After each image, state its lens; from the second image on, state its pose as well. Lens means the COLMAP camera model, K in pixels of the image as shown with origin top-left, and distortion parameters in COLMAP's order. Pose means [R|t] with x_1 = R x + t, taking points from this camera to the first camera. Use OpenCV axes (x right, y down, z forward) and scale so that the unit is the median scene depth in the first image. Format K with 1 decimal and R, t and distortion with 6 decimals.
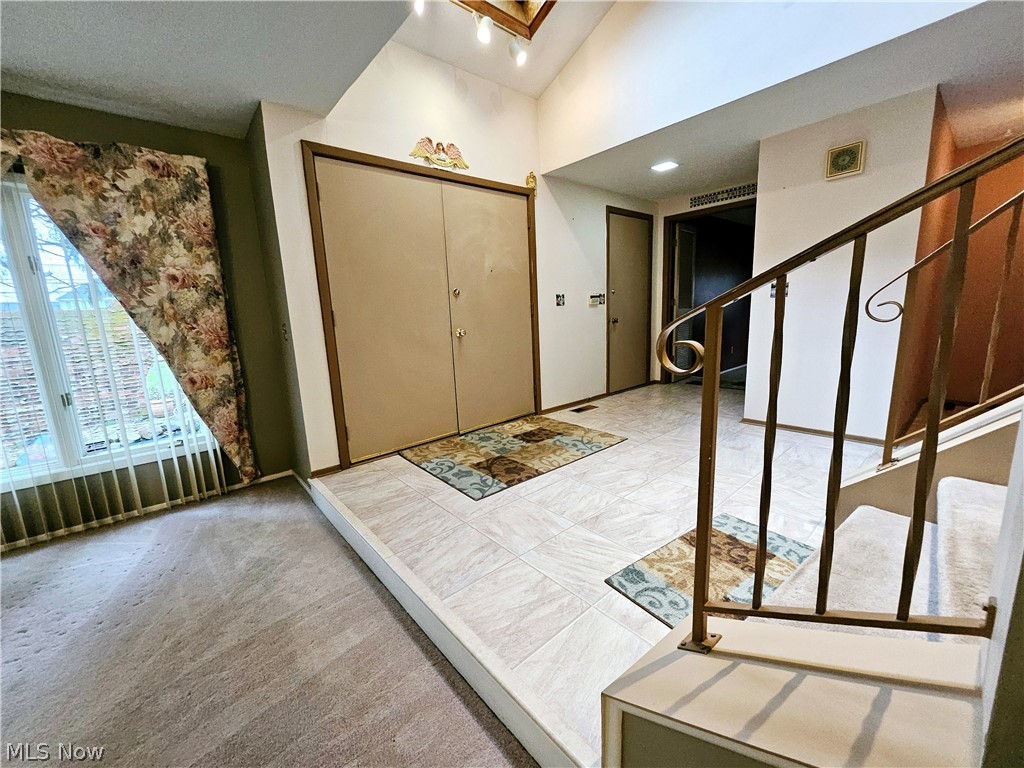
lens RADIAL K [[401.9, 0, 501.3], [0, 401.9, 379.4], [0, 0, 1]] dist [0.002431, -0.001771]
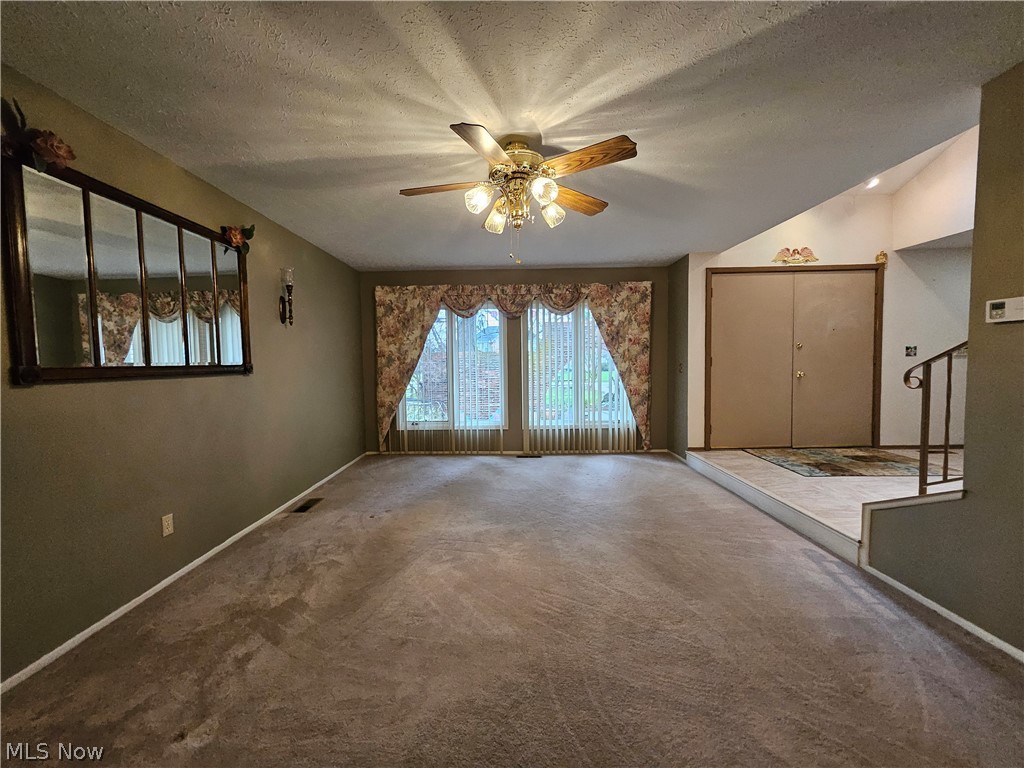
lens RADIAL K [[401.9, 0, 495.3], [0, 401.9, 381.6], [0, 0, 1]] dist [0.002431, -0.001771]
pose [[0.743227, 0.065624, -0.665813, 0.052183], [-0.129582, 0.990453, -0.047028, 0.134587], [0.656371, 0.121230, 0.744635, -0.883588]]
